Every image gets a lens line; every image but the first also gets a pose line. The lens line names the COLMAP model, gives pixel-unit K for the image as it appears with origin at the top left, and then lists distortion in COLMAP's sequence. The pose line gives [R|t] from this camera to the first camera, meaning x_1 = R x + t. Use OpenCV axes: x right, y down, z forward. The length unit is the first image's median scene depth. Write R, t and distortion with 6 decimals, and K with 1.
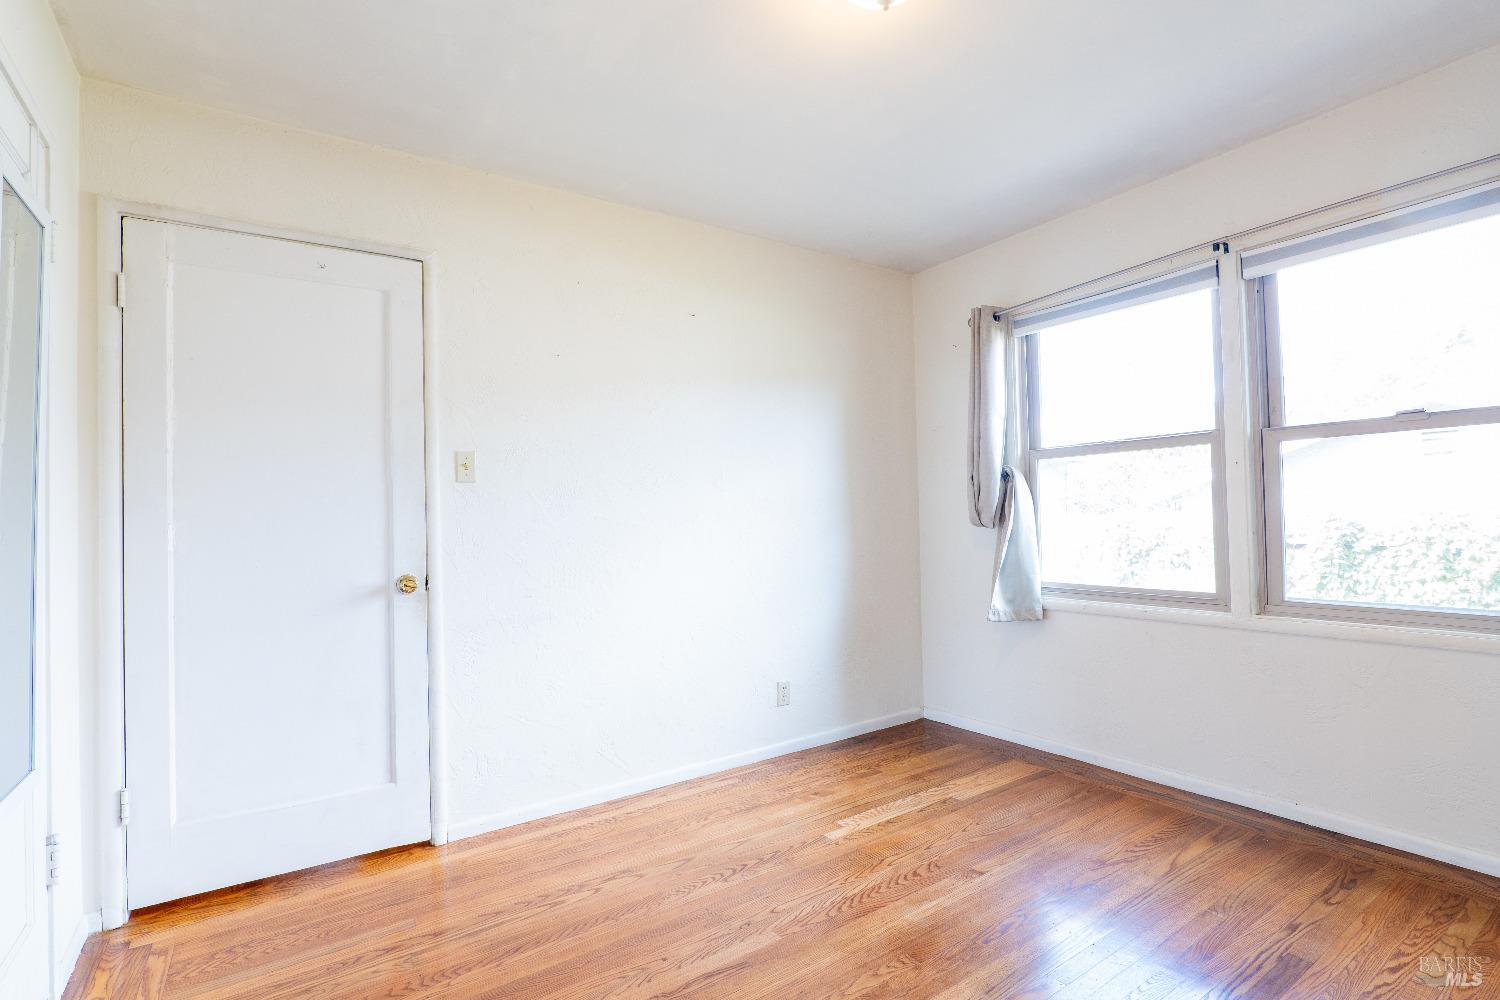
lens RADIAL K [[701.2, 0, 750.0], [0, 701.2, 500.0], [0, 0, 1]] dist [-0.016948, 0.005122]
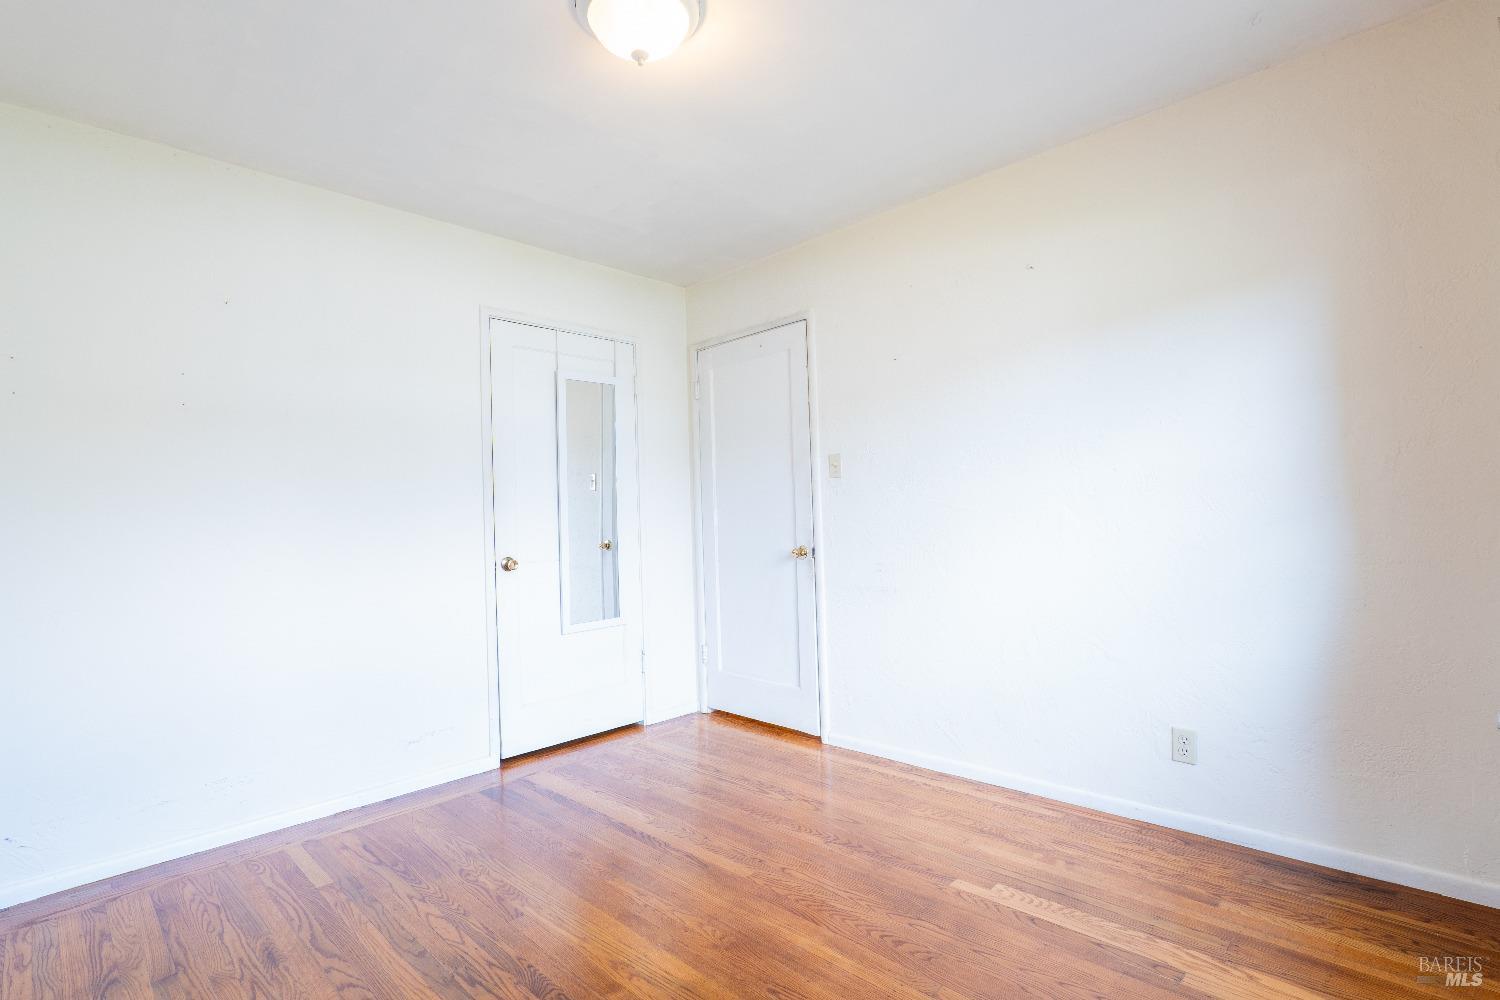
lens RADIAL K [[701.2, 0, 750.0], [0, 701.2, 500.0], [0, 0, 1]] dist [-0.016948, 0.005122]
pose [[0.213915, -0.003982, -0.976844, 0.836161], [0.053443, 0.998542, 0.007633, -0.001419], [0.975389, -0.053839, 0.213816, 0.565546]]
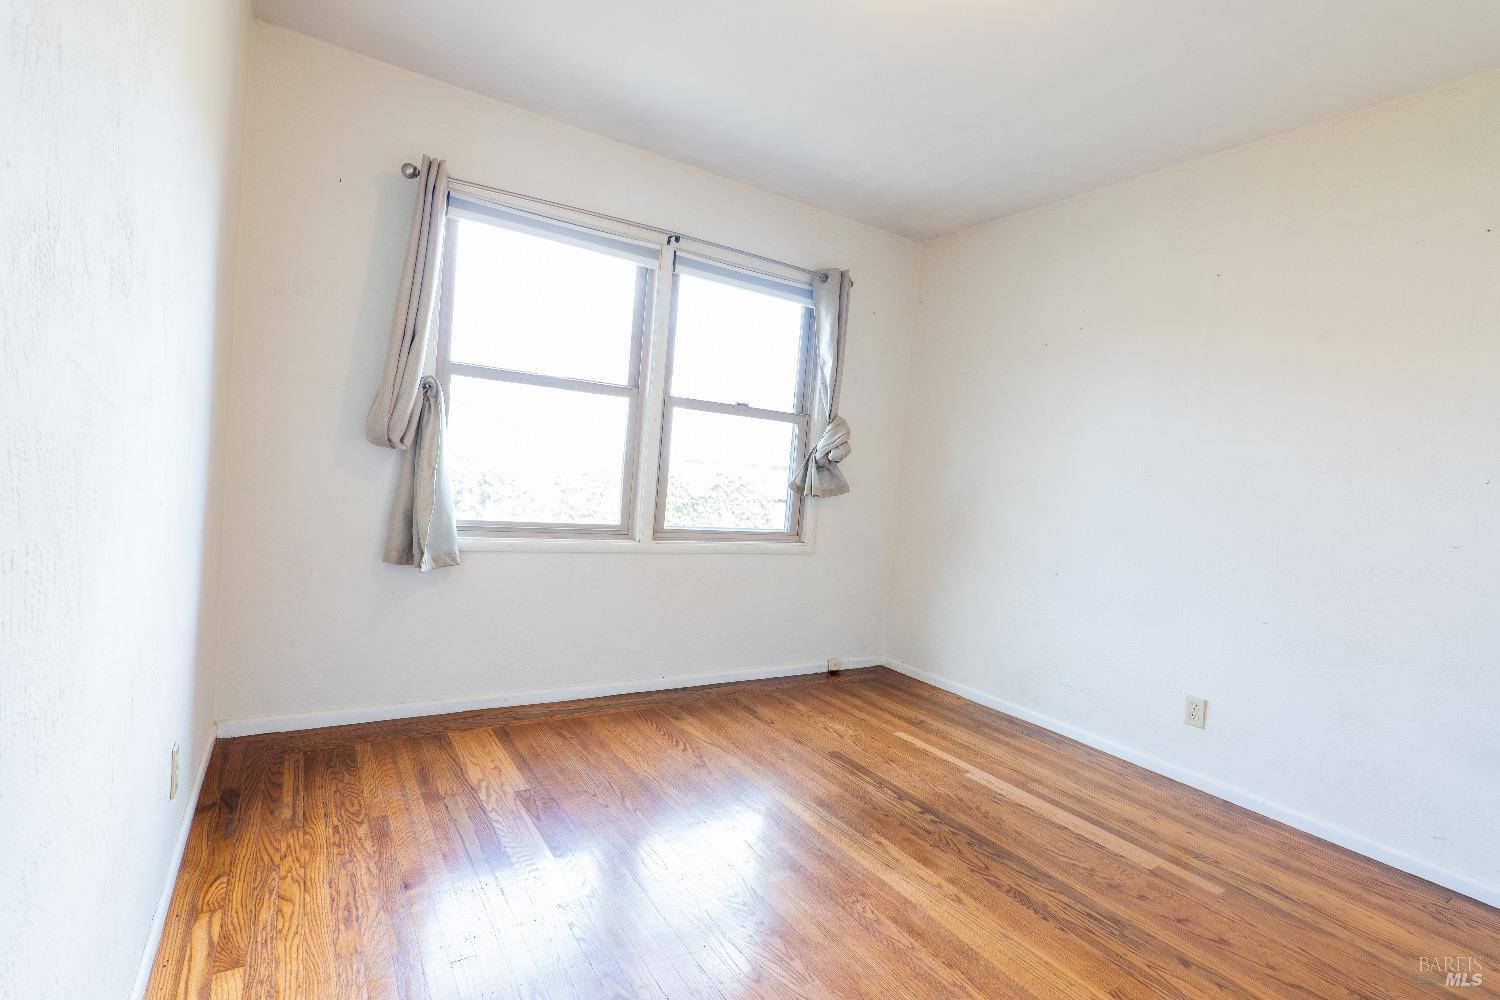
lens RADIAL K [[708.4, 0, 737.9], [0, 708.4, 496.9], [0, 0, 1]] dist [-0.021951, 0.000610]
pose [[0.027927, -0.012678, 0.999530, -0.545842], [-0.109698, 0.993841, 0.015670, 0.048036], [-0.993573, -0.110084, 0.026364, 0.805366]]
